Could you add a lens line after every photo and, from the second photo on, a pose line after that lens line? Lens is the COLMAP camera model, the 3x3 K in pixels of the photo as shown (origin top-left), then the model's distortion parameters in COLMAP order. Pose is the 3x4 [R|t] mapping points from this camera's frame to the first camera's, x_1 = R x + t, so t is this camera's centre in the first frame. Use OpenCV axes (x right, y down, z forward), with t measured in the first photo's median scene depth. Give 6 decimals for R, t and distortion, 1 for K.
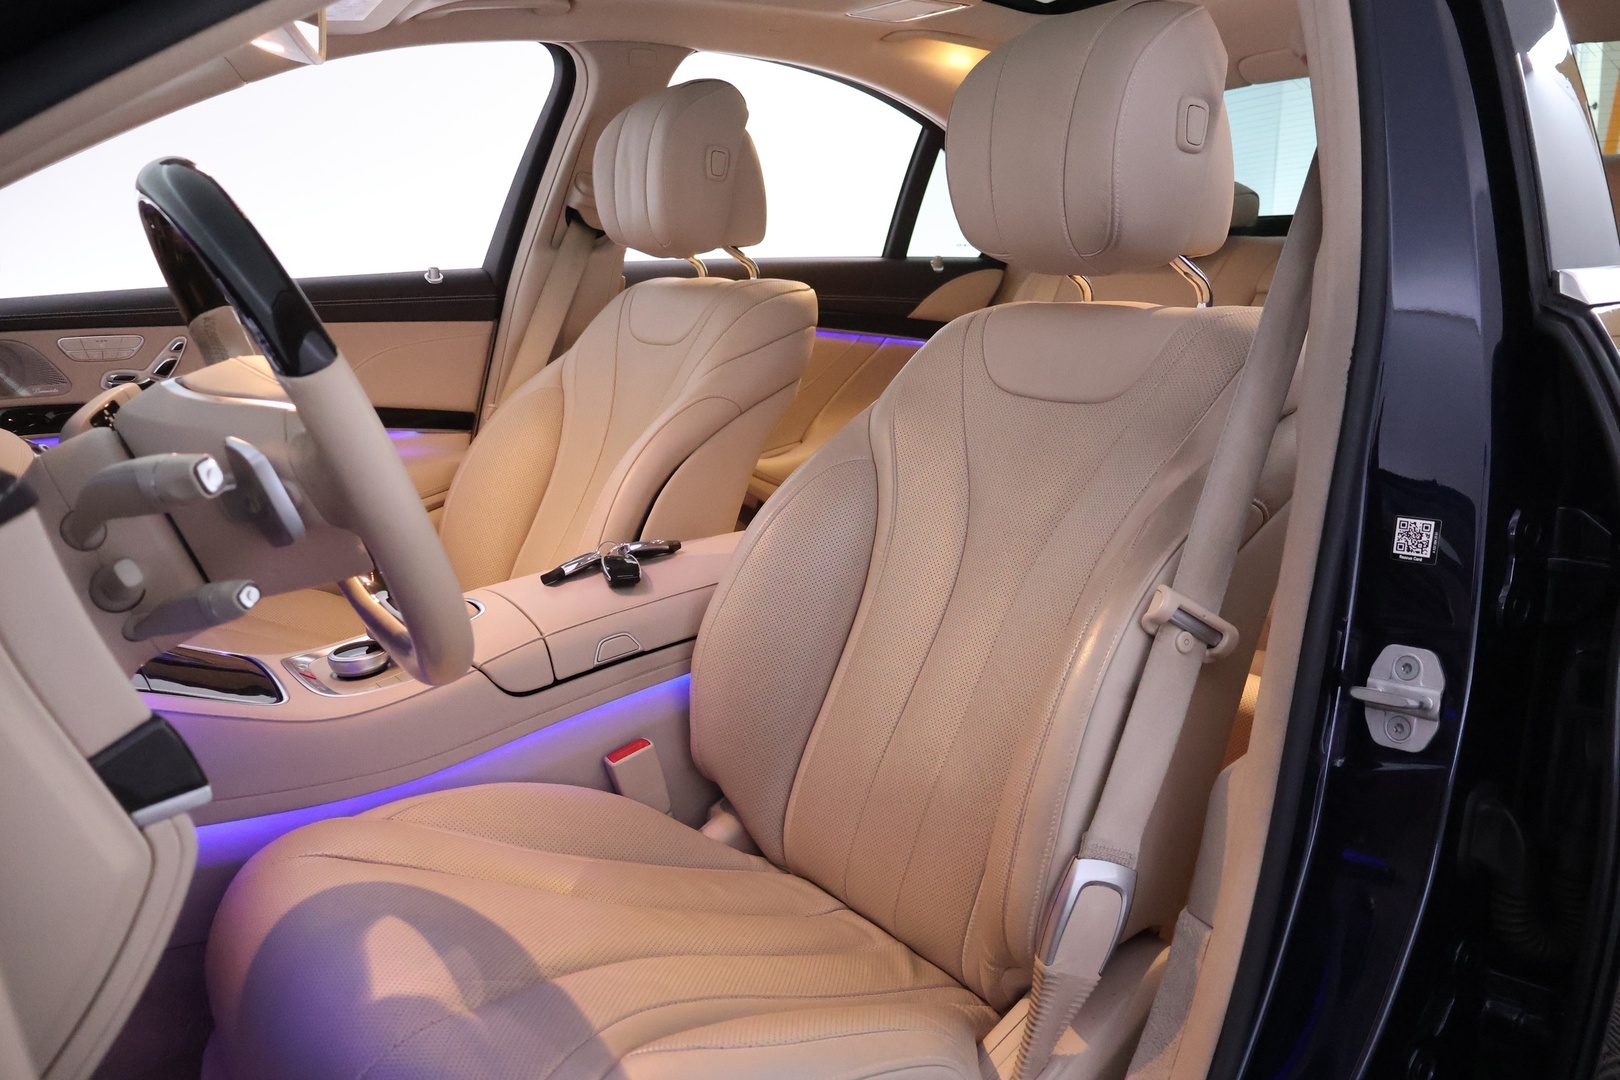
lens RADIAL K [[1345.8, 0, 816.1], [0, 1345.8, 540.1], [0, 0, 1]] dist [-0.009454, 0.005065]
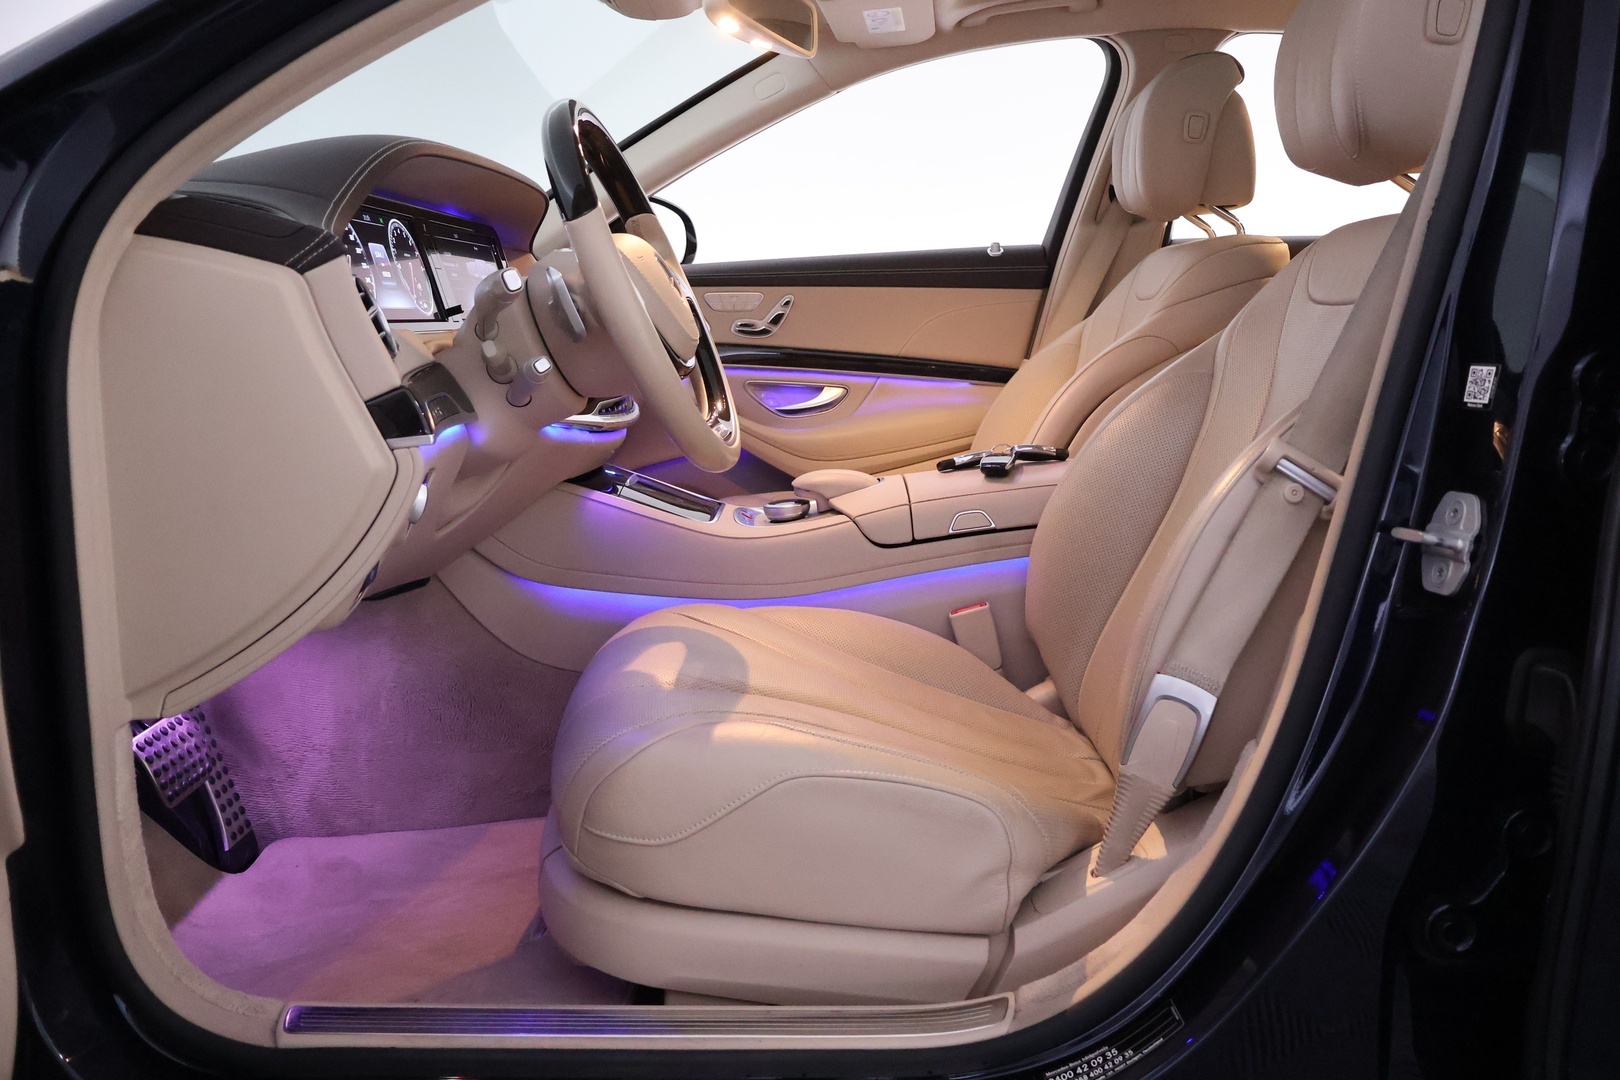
lens RADIAL K [[1359.7, 0, 808.4], [0, 1359.7, 469.6], [0, 0, 1]] dist [0.146569, -0.218095]
pose [[0.827816, 0.068896, -0.556754, 0.403075], [-0.116798, 0.991849, -0.050926, 0.113280], [0.548707, 0.107185, 0.829115, -0.081787]]
